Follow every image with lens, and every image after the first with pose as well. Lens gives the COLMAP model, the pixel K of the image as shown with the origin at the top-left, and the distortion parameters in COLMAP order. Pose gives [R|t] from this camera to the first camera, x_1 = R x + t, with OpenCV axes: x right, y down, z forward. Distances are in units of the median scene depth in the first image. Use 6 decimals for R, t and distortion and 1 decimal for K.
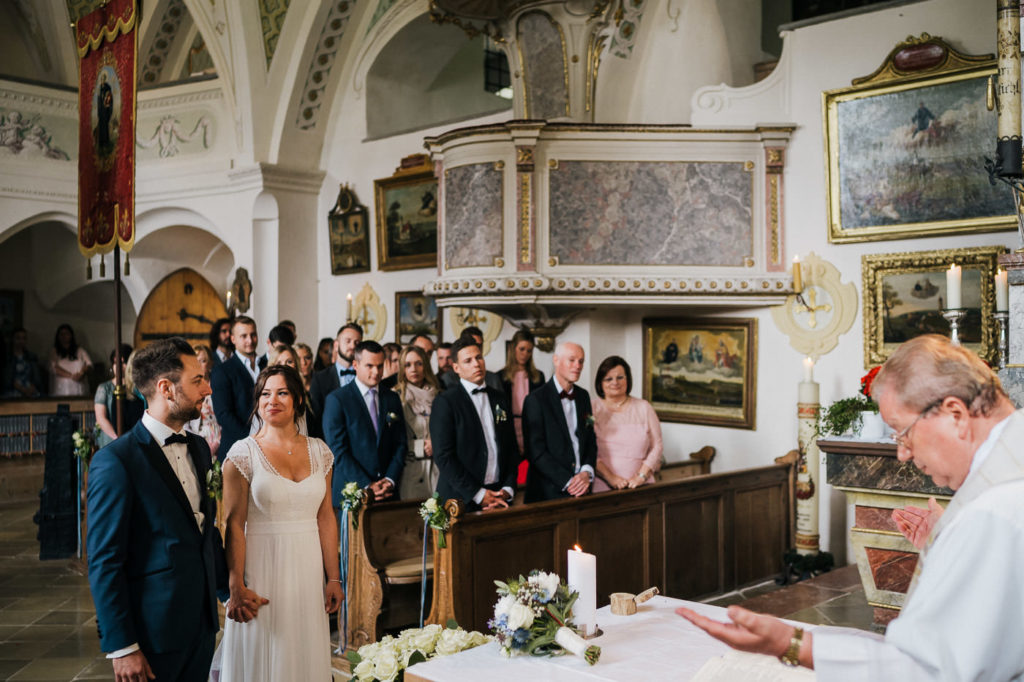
lens RADIAL K [[1008.1, 0, 512.0], [0, 1008.1, 341.0], [0, 0, 1]] dist [-0.117985, 0.176325]
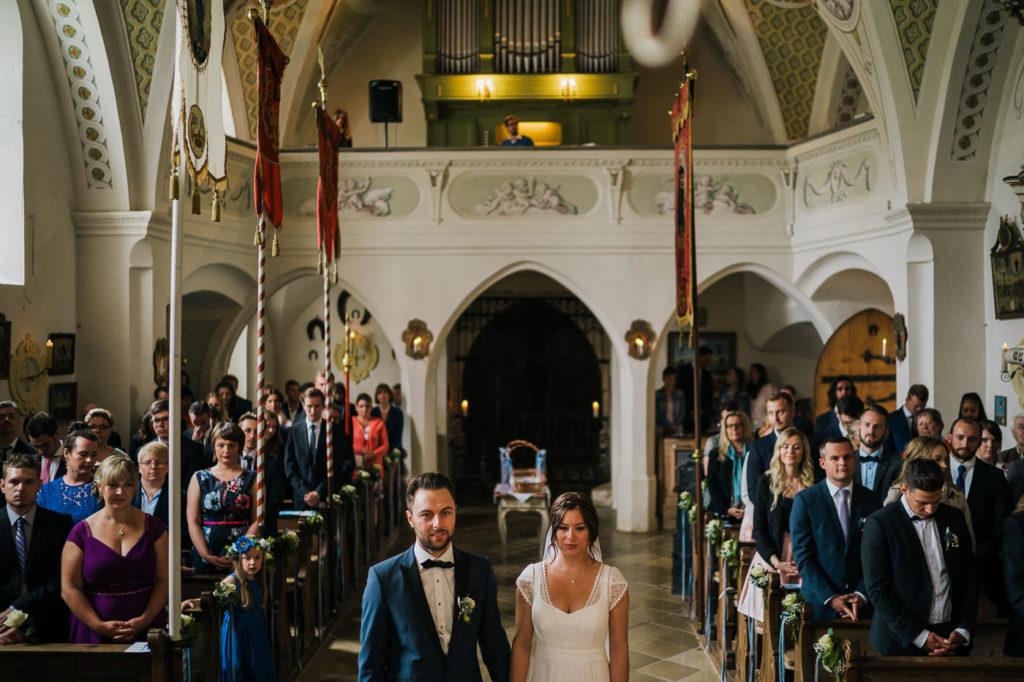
lens RADIAL K [[991.3, 0, 531.1], [0, 991.3, 346.2], [0, 0, 1]] dist [-0.098087, 0.114849]
pose [[0.685340, -0.002441, -0.728219, 0.248697], [0.006740, 0.999973, 0.002991, -0.068530], [0.728192, -0.006958, 0.685338, 0.146481]]
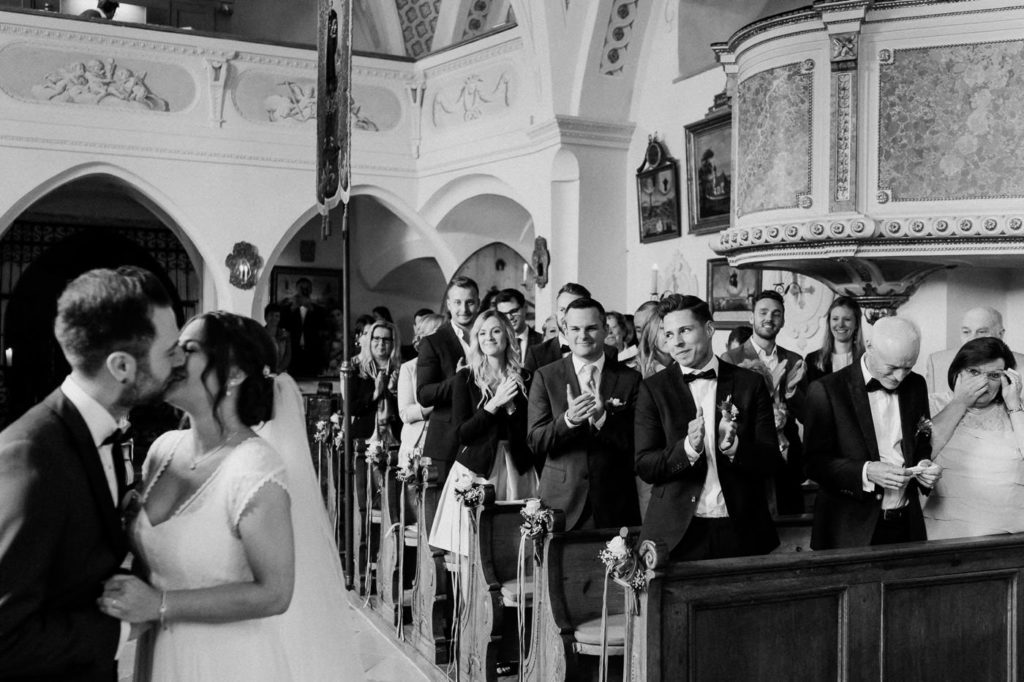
lens RADIAL K [[982.6, 0, 512.0], [0, 982.6, 341.0], [0, 0, 1]] dist [-0.007406, 0.003528]
pose [[0.922653, 0.013949, -0.385378, 0.065310], [-0.011807, 0.999899, 0.007924, 0.018711], [0.385450, -0.002761, 0.922725, 0.264848]]
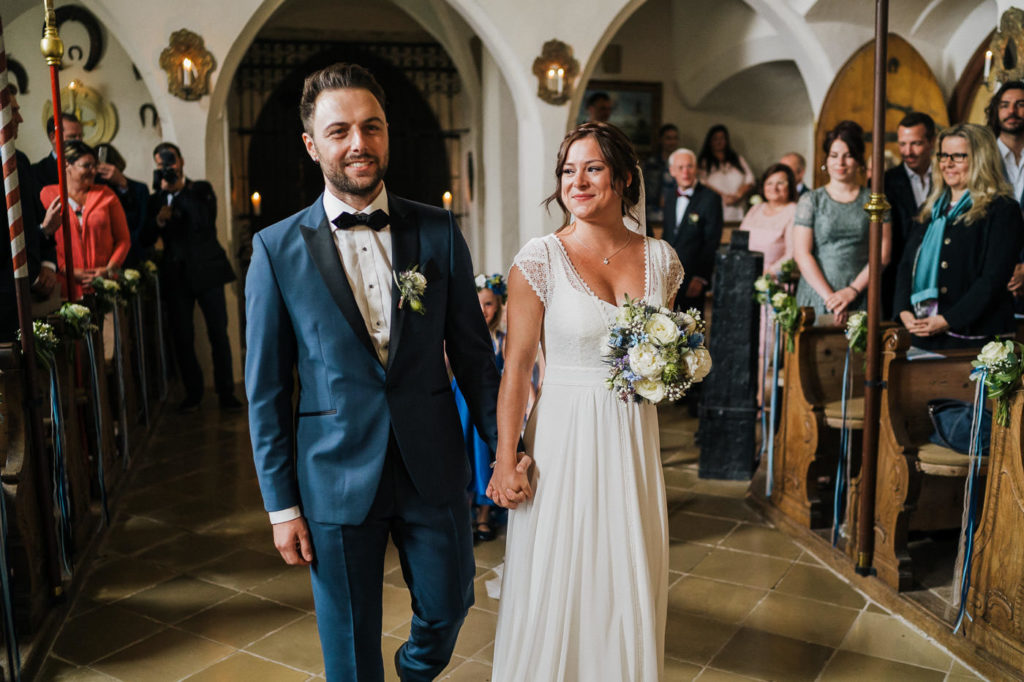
lens RADIAL K [[991.3, 0, 531.1], [0, 991.3, 346.2], [0, 0, 1]] dist [-0.098087, 0.114849]
pose [[0.842954, 0.084371, -0.531329, -0.272545], [0.007851, 0.985592, 0.168959, 0.035820], [0.537929, -0.146596, 0.830146, 0.488878]]
